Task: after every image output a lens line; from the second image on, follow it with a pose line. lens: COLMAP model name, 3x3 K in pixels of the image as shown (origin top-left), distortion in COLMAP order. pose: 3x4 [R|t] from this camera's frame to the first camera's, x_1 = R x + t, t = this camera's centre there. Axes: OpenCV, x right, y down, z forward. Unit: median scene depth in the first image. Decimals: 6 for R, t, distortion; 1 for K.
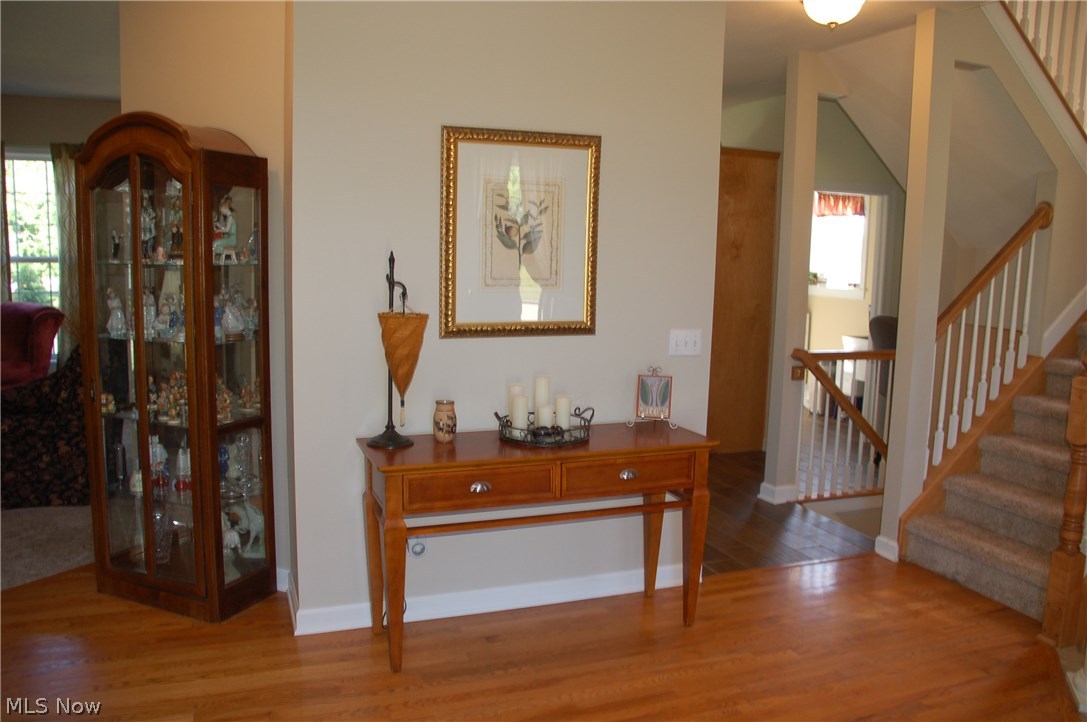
lens RADIAL K [[863.7, 0, 552.7], [0, 863.7, 365.9], [0, 0, 1]] dist [-0.177339, 0.146067]
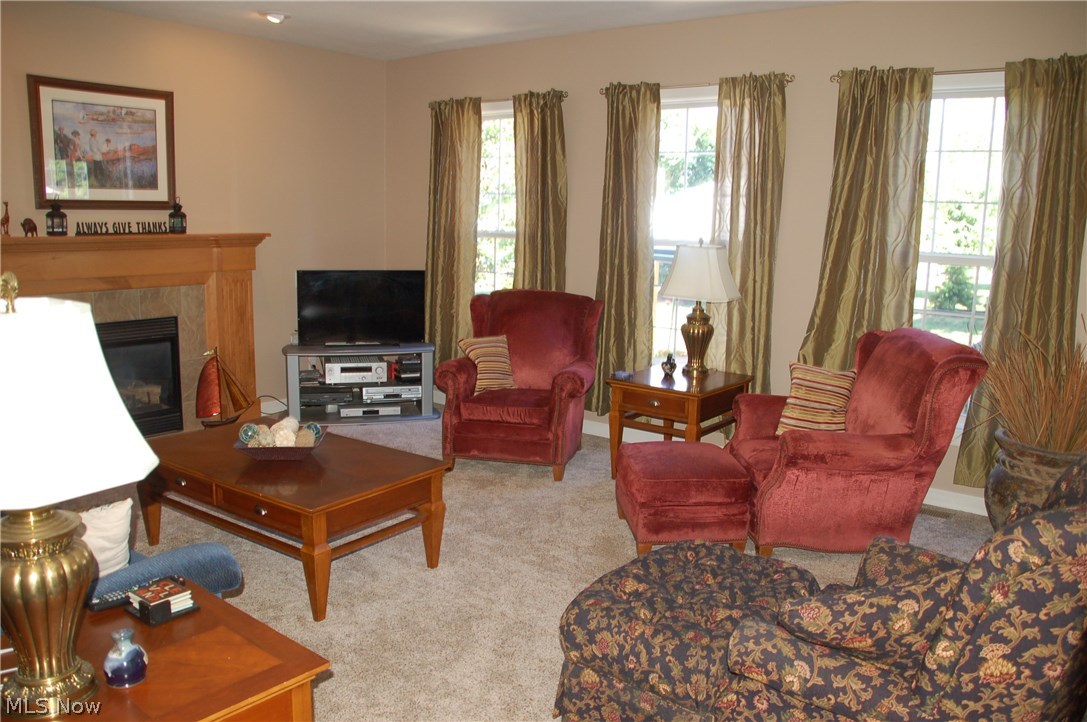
lens RADIAL K [[863.7, 0, 552.7], [0, 863.7, 365.9], [0, 0, 1]] dist [-0.177339, 0.146067]
pose [[0.522774, 0.140054, -0.840888, -0.392754], [-0.133247, 0.987712, 0.081670, -0.095352], [0.841993, 0.069350, 0.535012, 0.649236]]
